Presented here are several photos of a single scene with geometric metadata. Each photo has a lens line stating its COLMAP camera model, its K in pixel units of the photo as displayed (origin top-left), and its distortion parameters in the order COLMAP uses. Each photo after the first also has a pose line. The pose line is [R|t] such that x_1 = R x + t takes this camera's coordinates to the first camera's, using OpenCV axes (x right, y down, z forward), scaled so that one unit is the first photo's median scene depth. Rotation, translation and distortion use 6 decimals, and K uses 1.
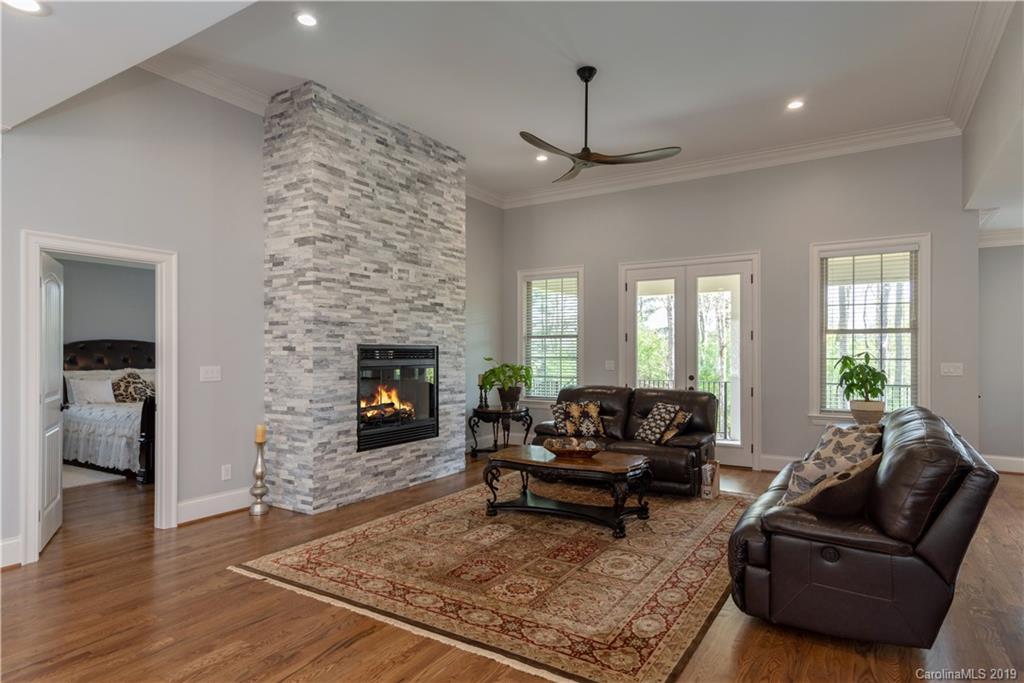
lens RADIAL K [[576.0, 0, 508.0], [0, 576.0, 353.0], [0, 0, 1]] dist [0.001461, 0.000094]
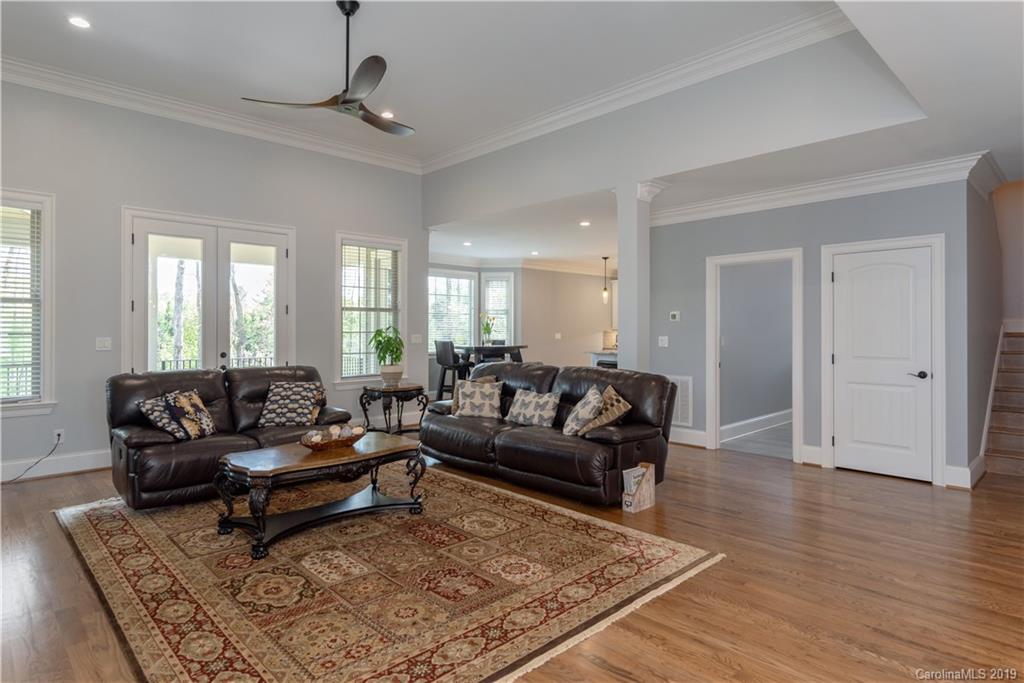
lens RADIAL K [[565.6, 0, 512.2], [0, 565.6, 327.4], [0, 0, 1]] dist [-0.001855, -0.000220]
pose [[0.234026, 0.004792, 0.972219, -0.552365], [0.001289, 0.999985, -0.005239, 0.007562], [-0.972230, 0.002479, 0.234016, 0.483032]]
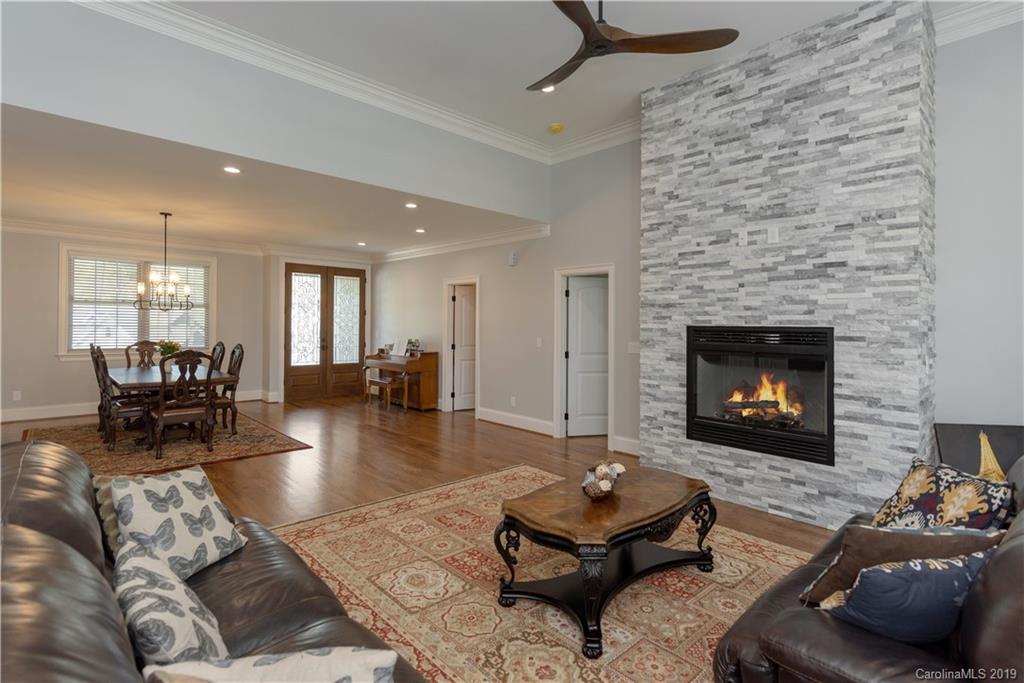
lens RADIAL K [[517.7, 0, 507.3], [0, 517.7, 319.6], [0, 0, 1]] dist [0.002224, 0.000246]
pose [[-0.281712, -0.007182, -0.959472, 0.625791], [-0.007835, 0.999956, -0.005184, -0.017537], [0.959467, 0.006057, -0.281756, 0.921254]]
